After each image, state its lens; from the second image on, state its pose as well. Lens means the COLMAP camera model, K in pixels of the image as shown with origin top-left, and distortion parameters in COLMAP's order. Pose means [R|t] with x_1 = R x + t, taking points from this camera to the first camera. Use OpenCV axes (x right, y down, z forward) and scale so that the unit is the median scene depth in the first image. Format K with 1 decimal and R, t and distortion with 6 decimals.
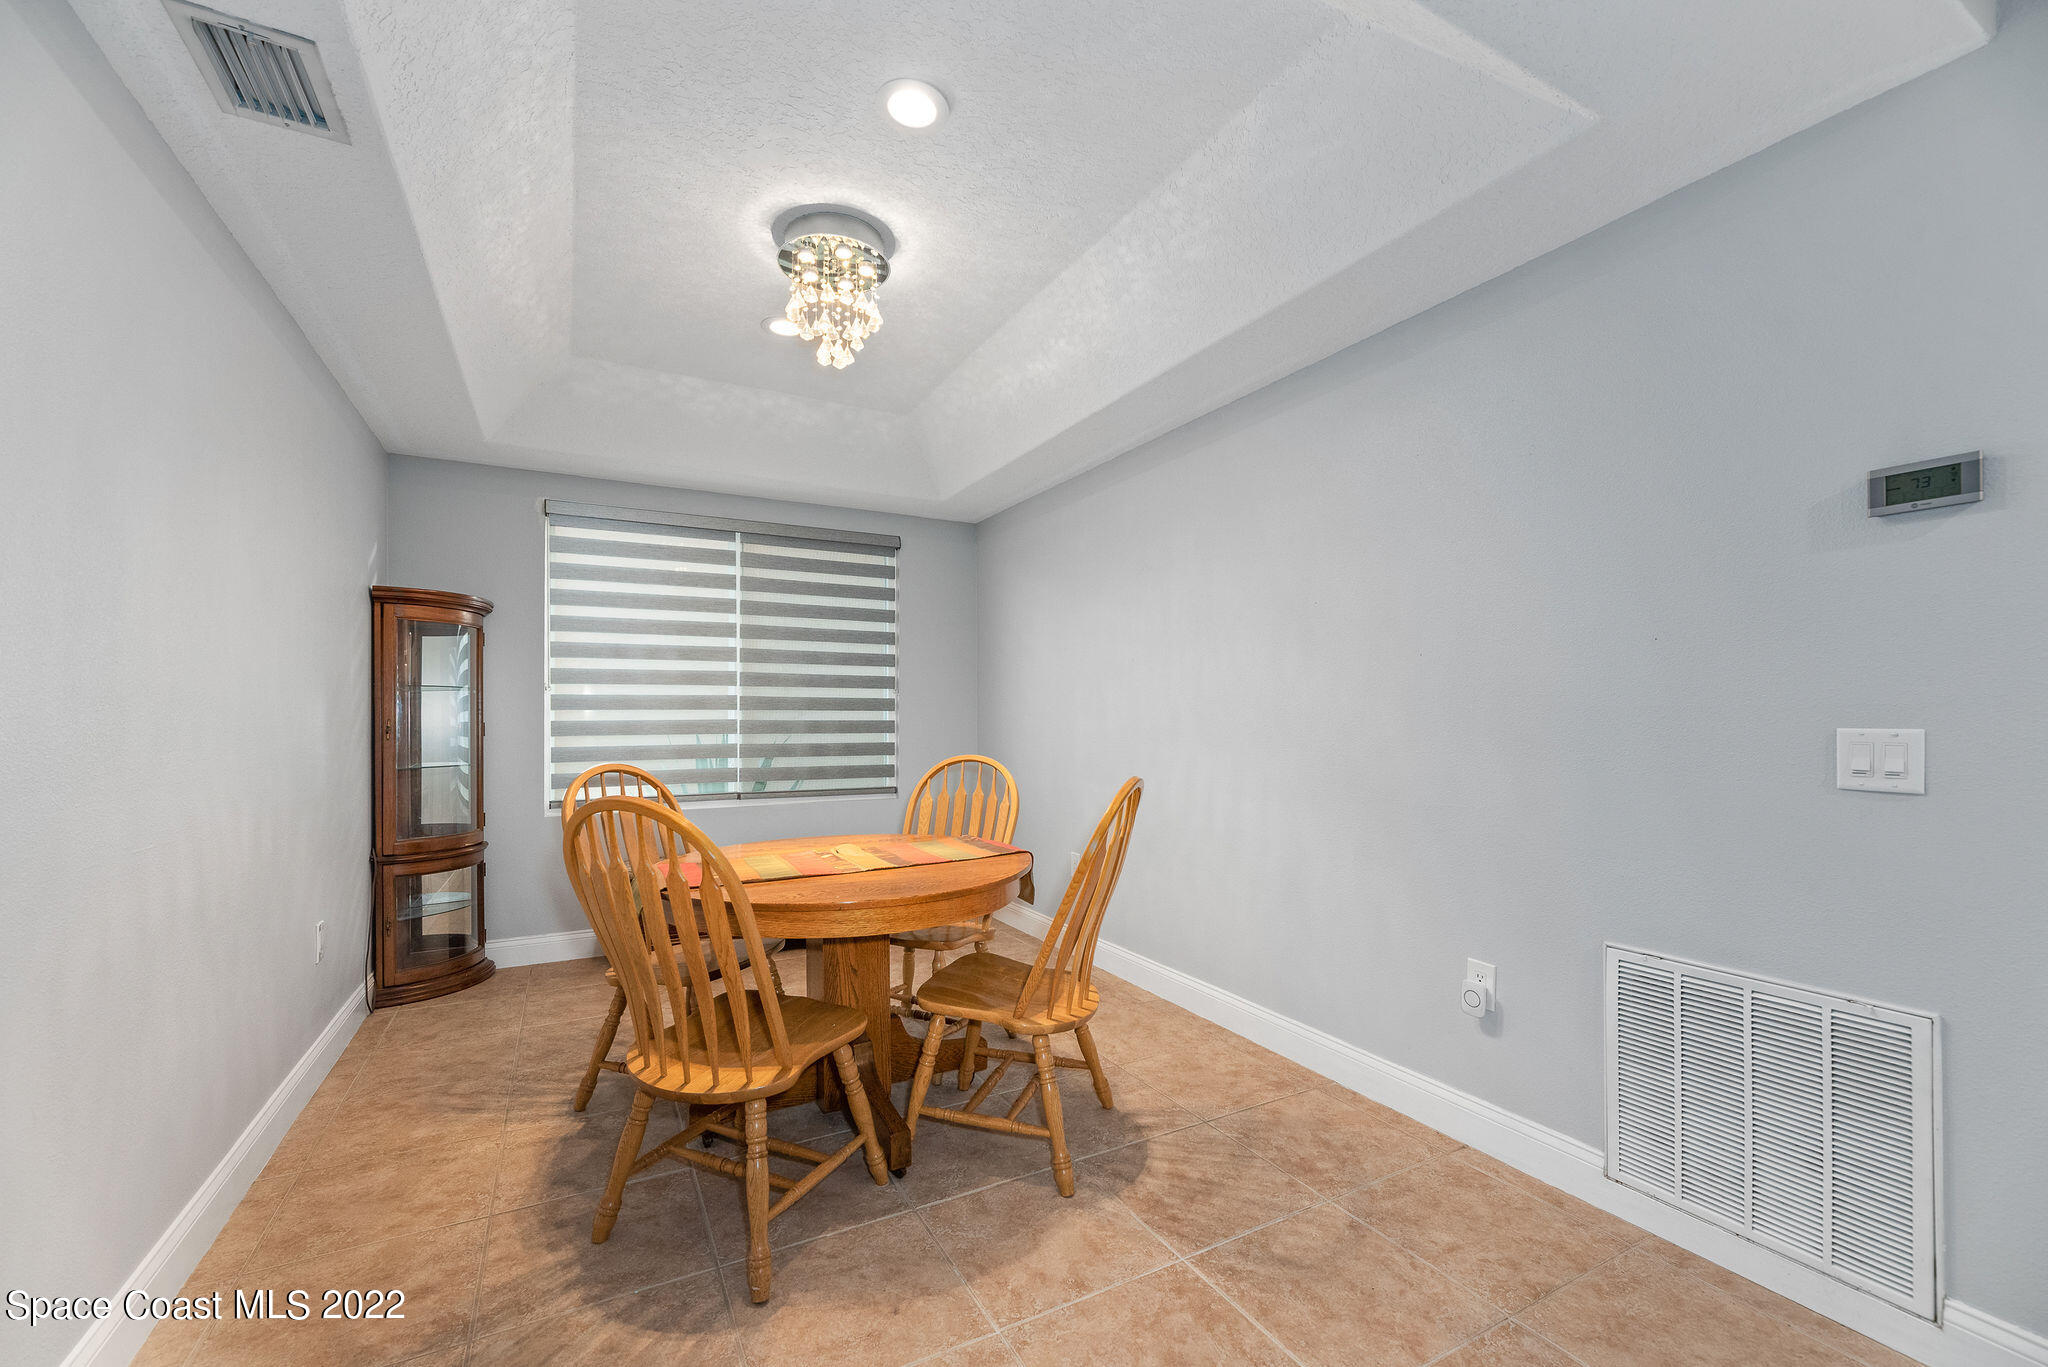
lens RADIAL K [[857.7, 0, 1034.5], [0, 857.7, 724.5], [0, 0, 1]] dist [0.000279, 0.000177]
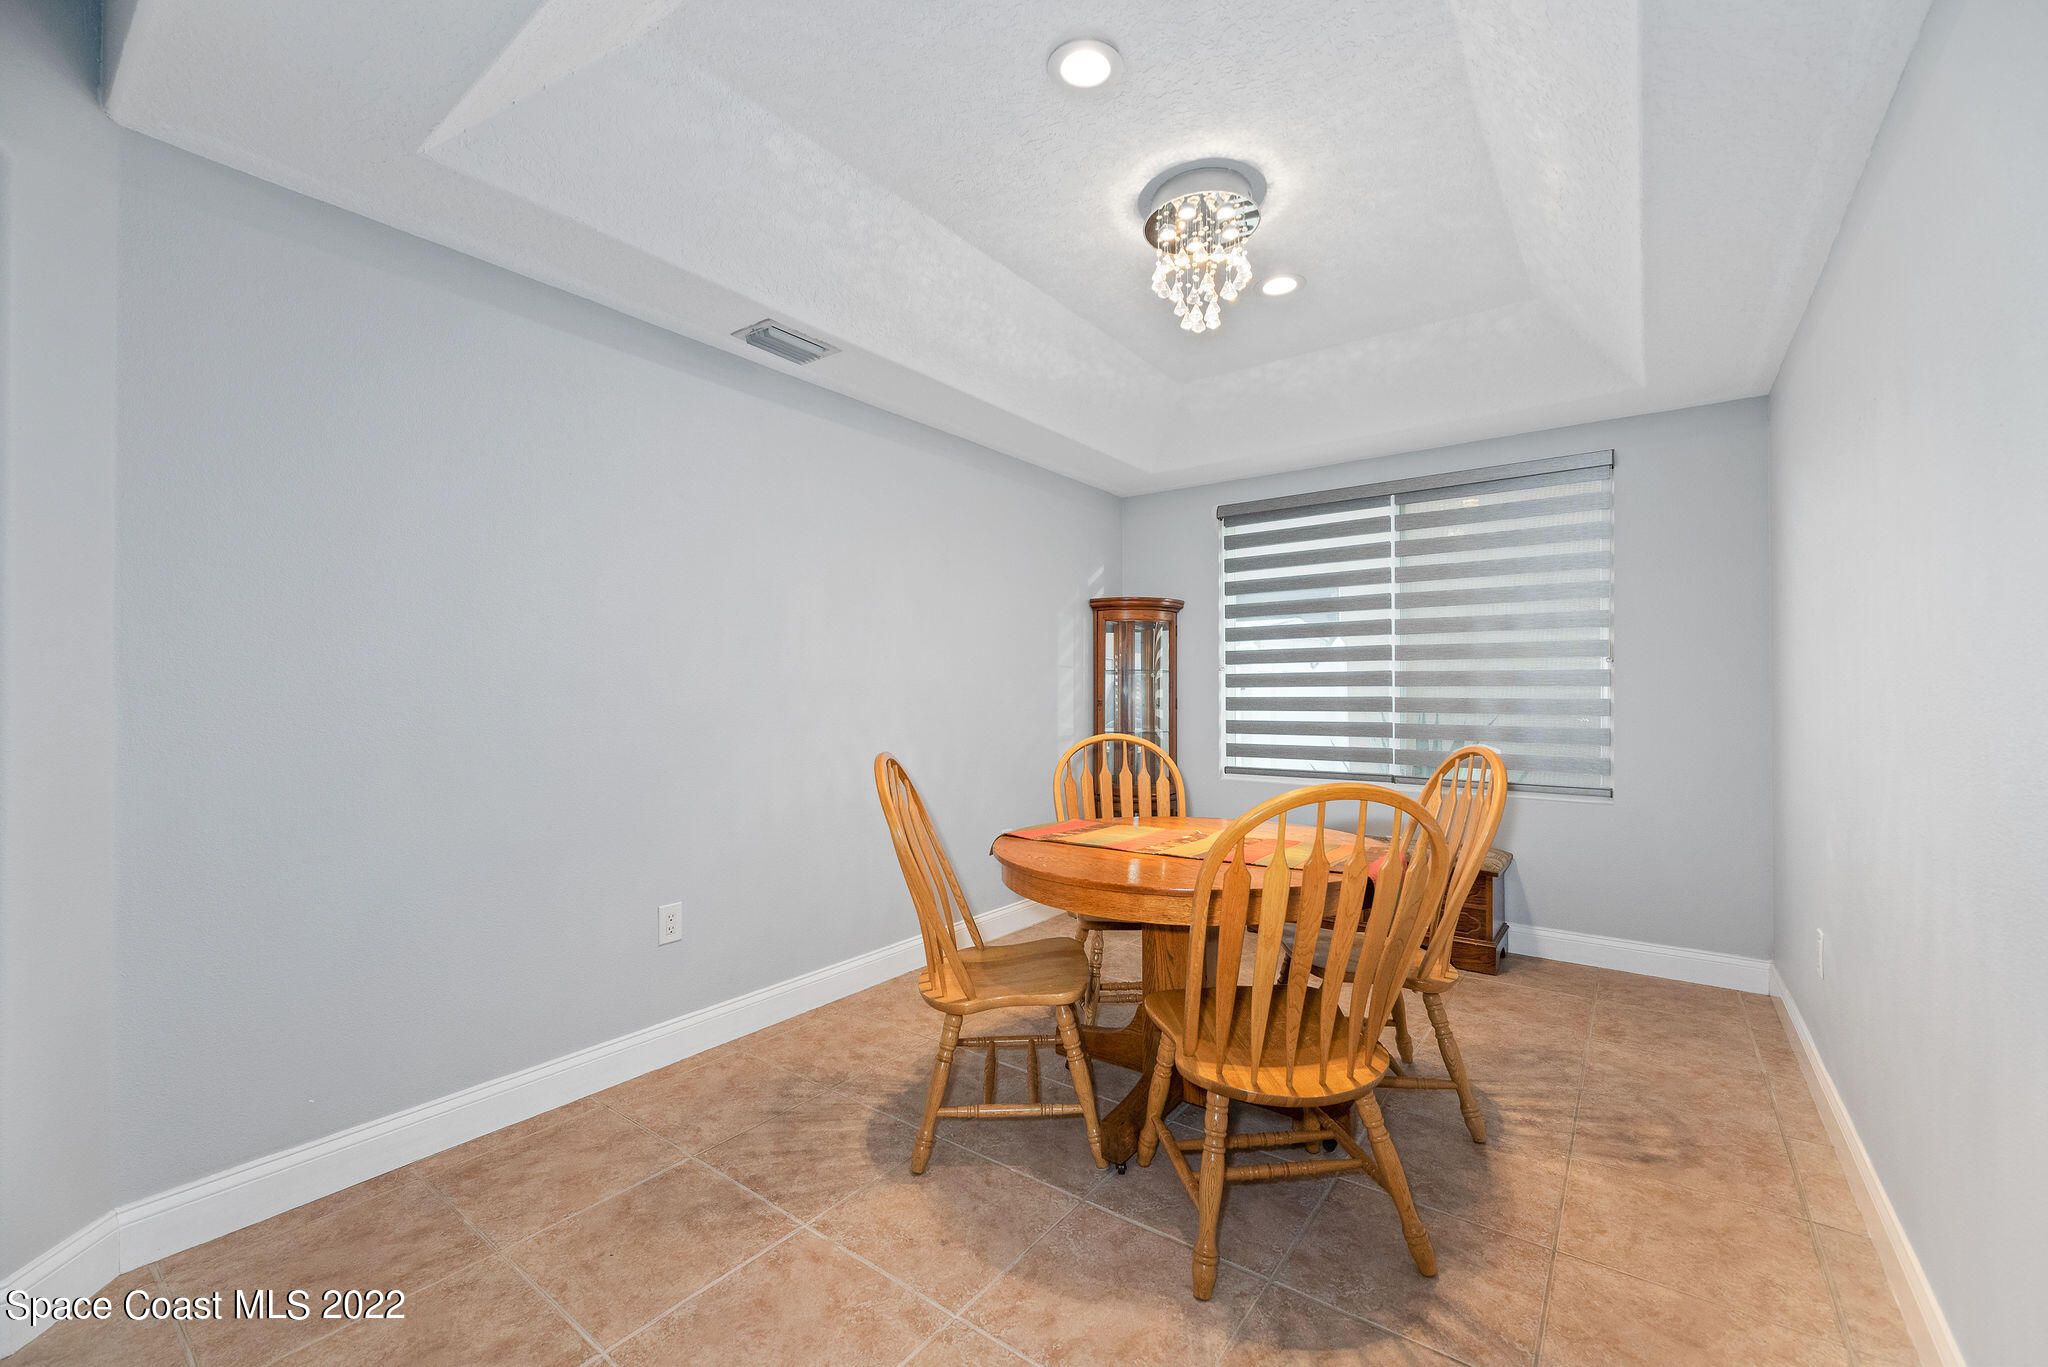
lens RADIAL K [[842.8, 0, 990.0], [0, 842.8, 692.5], [0, 0, 1]] dist [0.002189, 0.000208]
pose [[0.389906, -0.003282, -0.920849, 0.573873], [-0.010515, 0.999913, -0.008016, 0.002918], [0.920795, 0.012808, 0.389837, 0.435161]]
